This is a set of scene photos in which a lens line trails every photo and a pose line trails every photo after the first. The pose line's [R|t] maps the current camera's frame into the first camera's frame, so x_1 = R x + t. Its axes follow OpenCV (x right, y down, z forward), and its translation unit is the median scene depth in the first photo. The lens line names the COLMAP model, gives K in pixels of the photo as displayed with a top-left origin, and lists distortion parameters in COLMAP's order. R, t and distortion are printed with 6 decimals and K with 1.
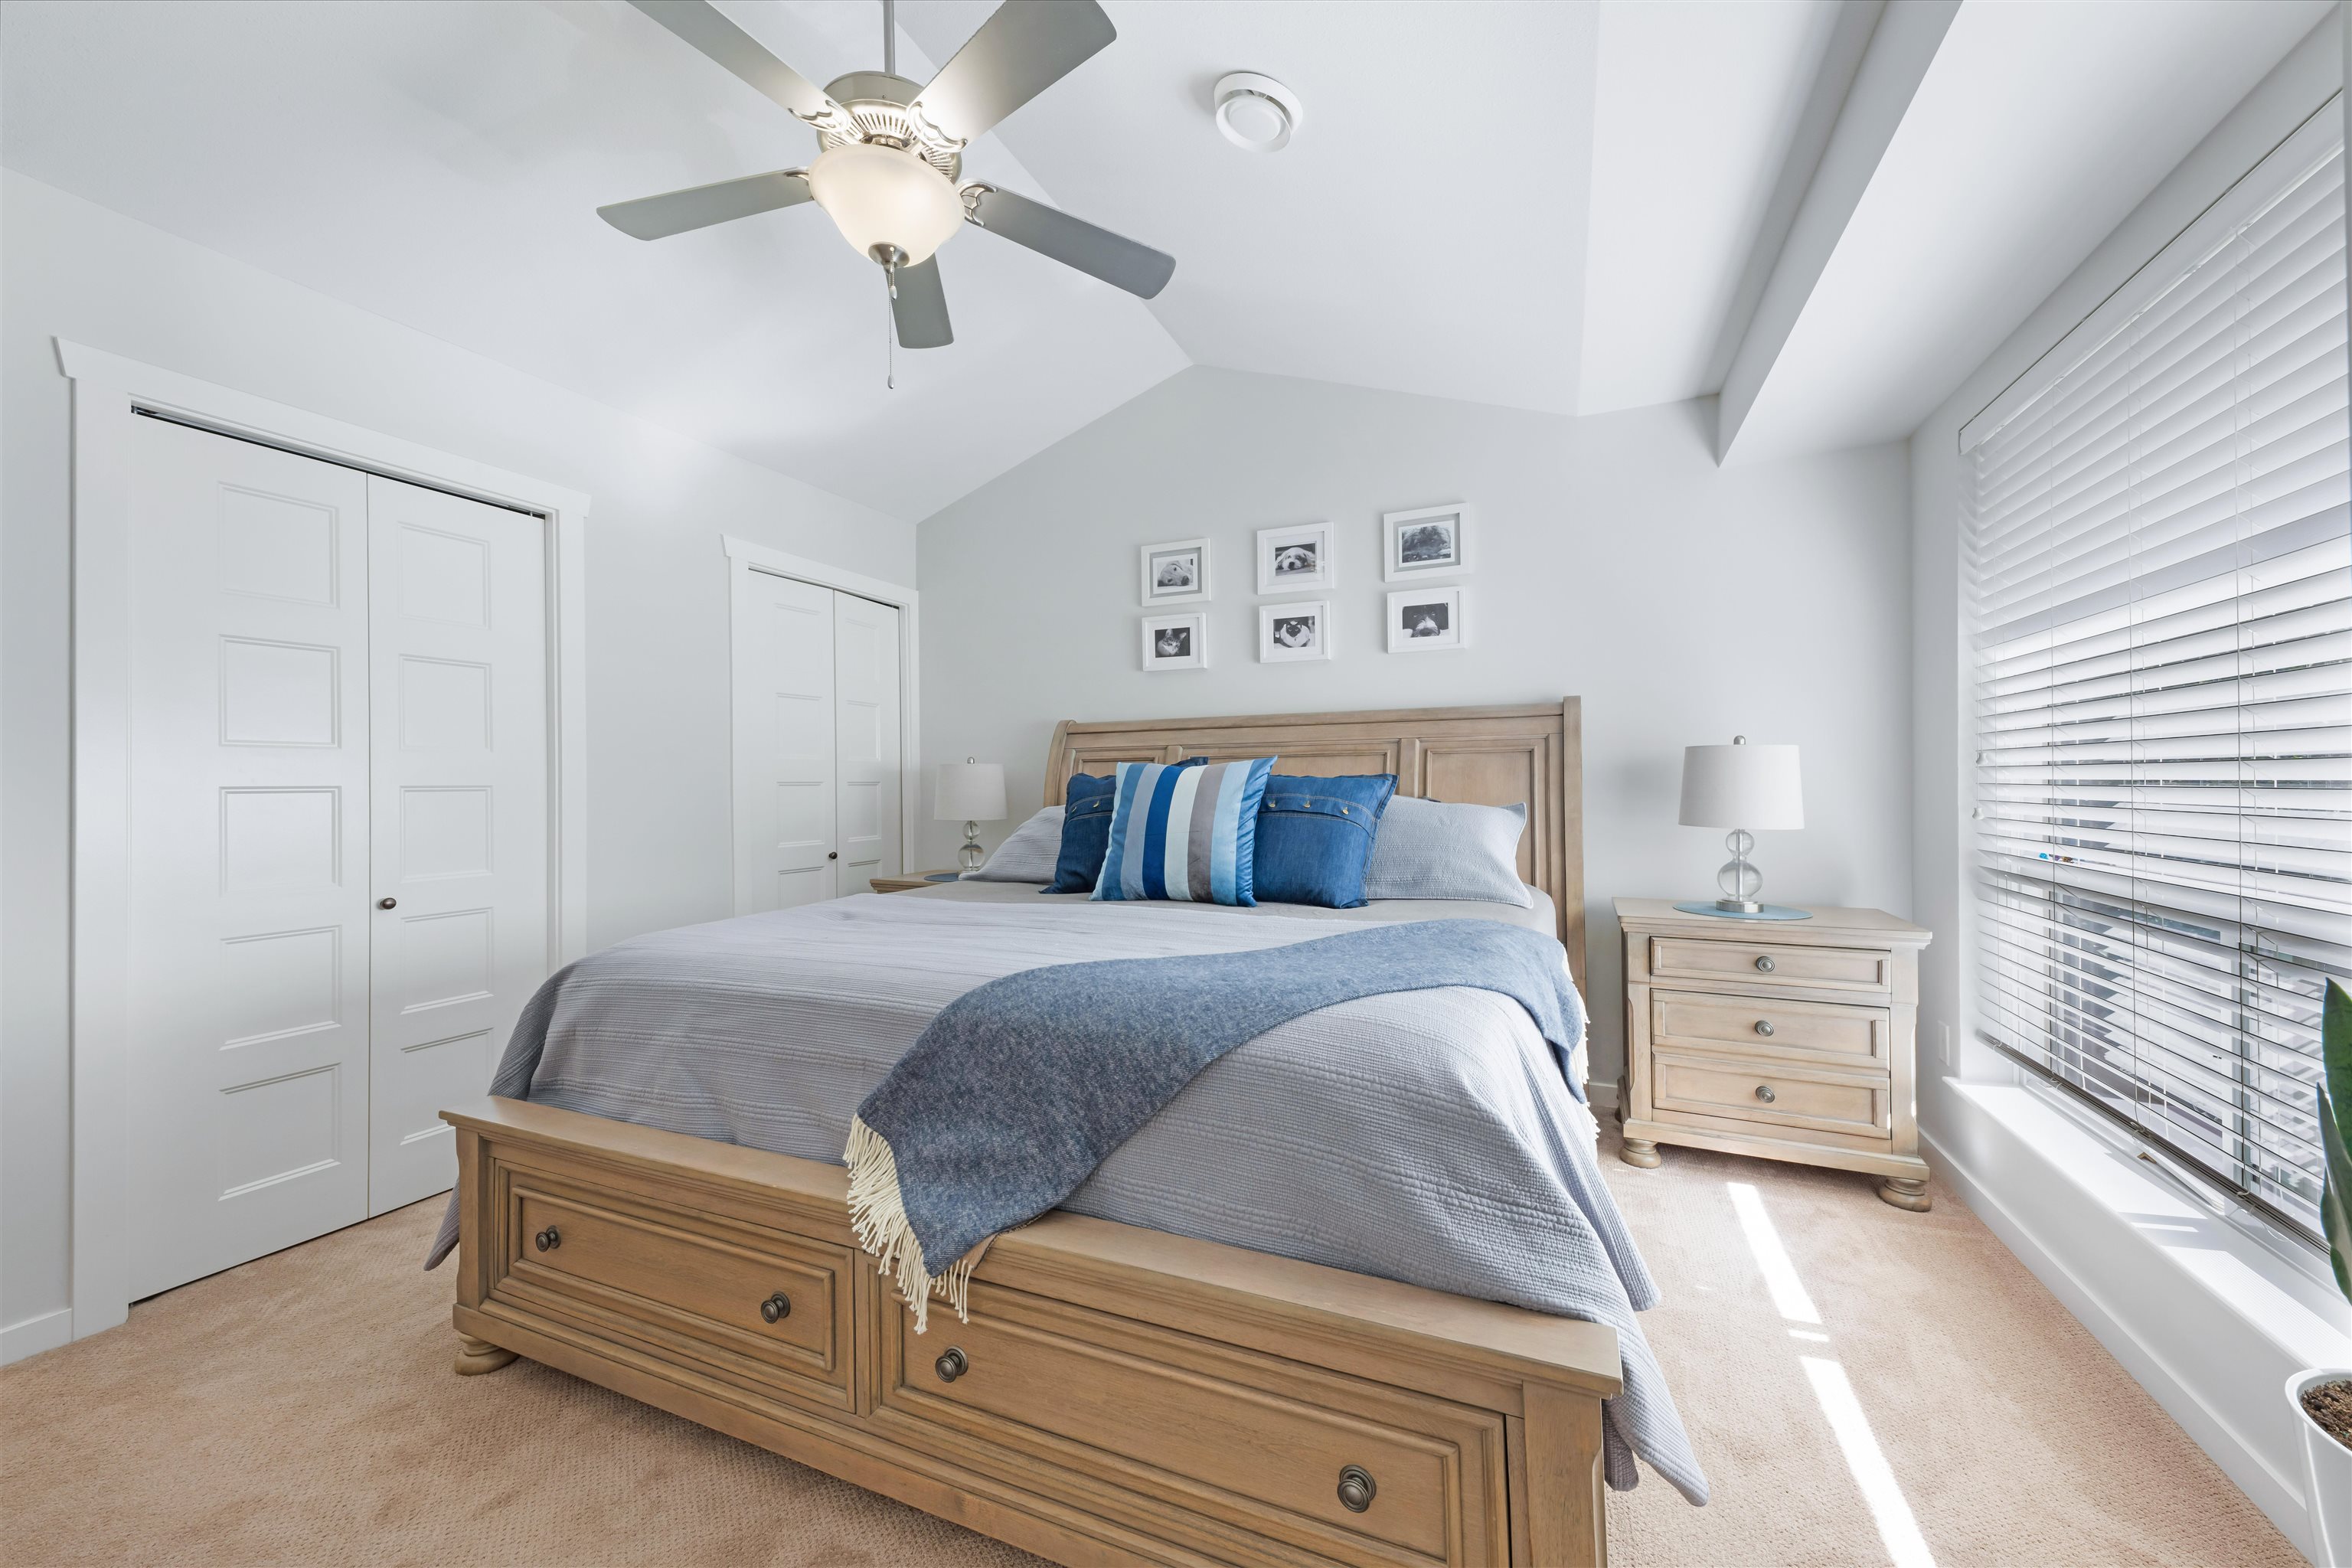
lens RADIAL K [[881.4, 0, 1172.4], [0, 881.4, 787.5], [0, 0, 1]] dist [0.000560, 0.000020]
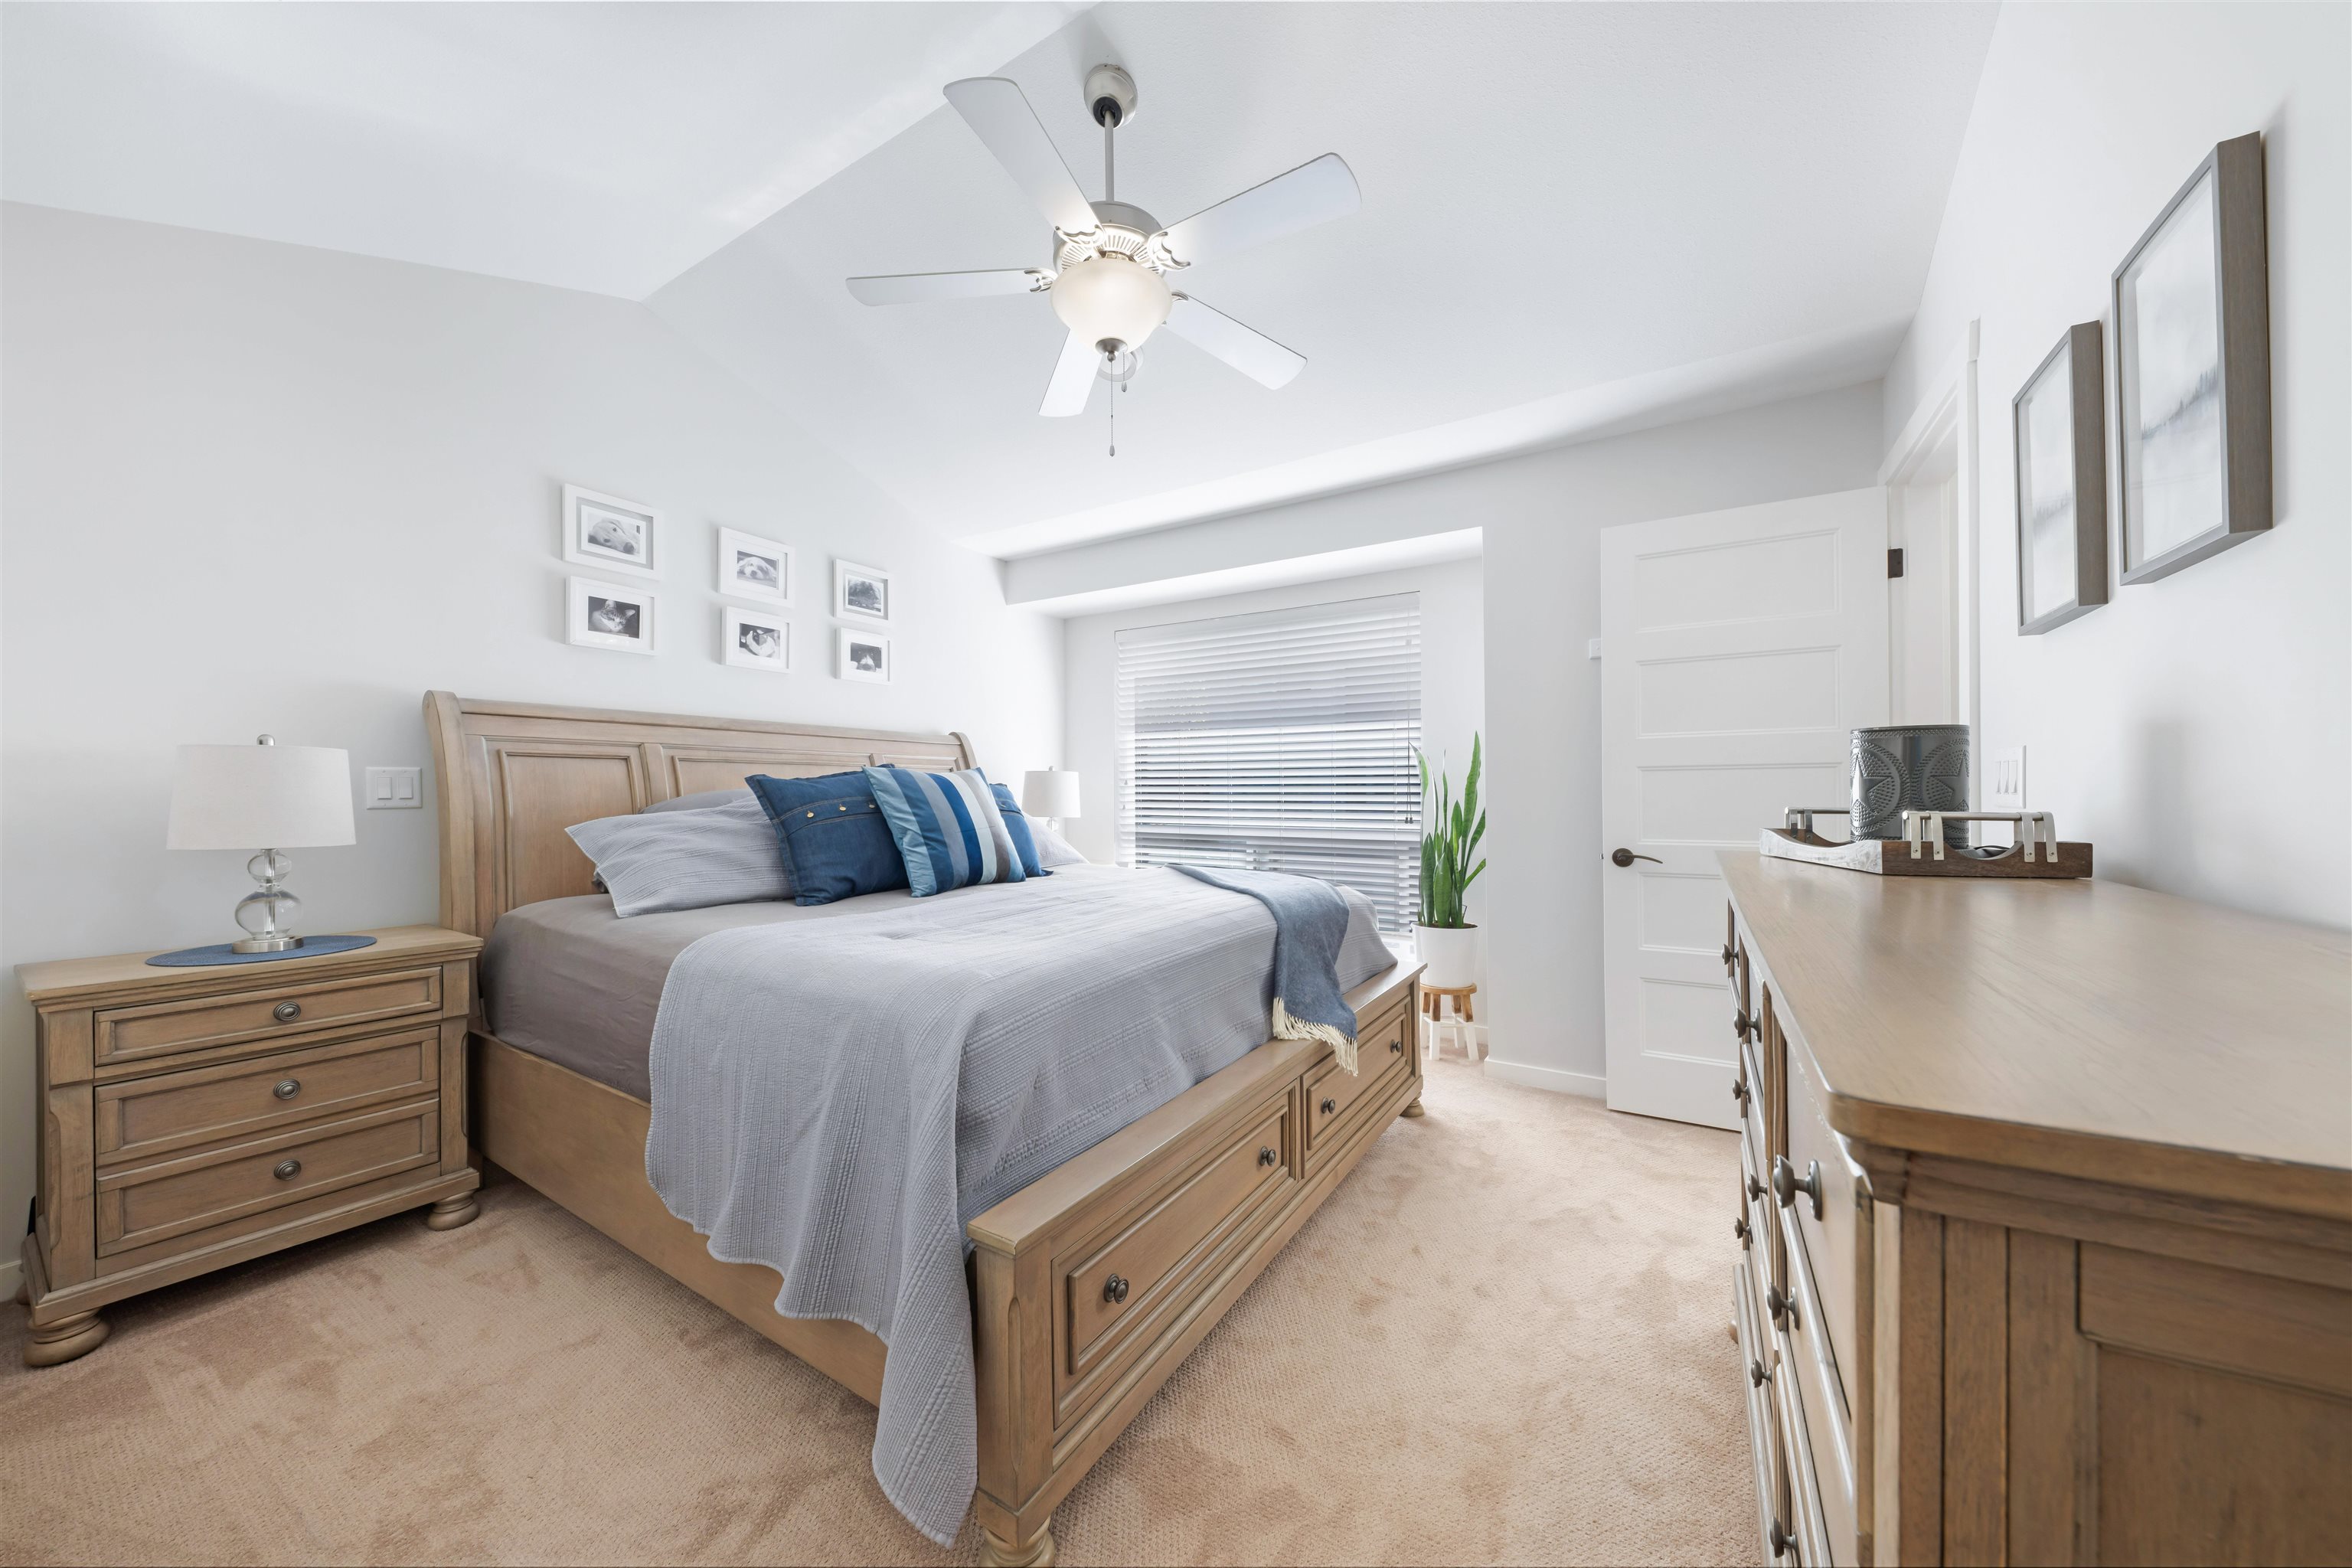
lens RADIAL K [[823.0, 0, 1170.5], [0, 823.0, 788.1], [0, 0, 1]] dist [-0.000058, -0.000019]
pose [[0.134108, 0.015892, 0.990839, -0.728796], [0.002060, 0.999865, -0.016315, 0.010017], [-0.990965, 0.004229, 0.134057, 0.399283]]
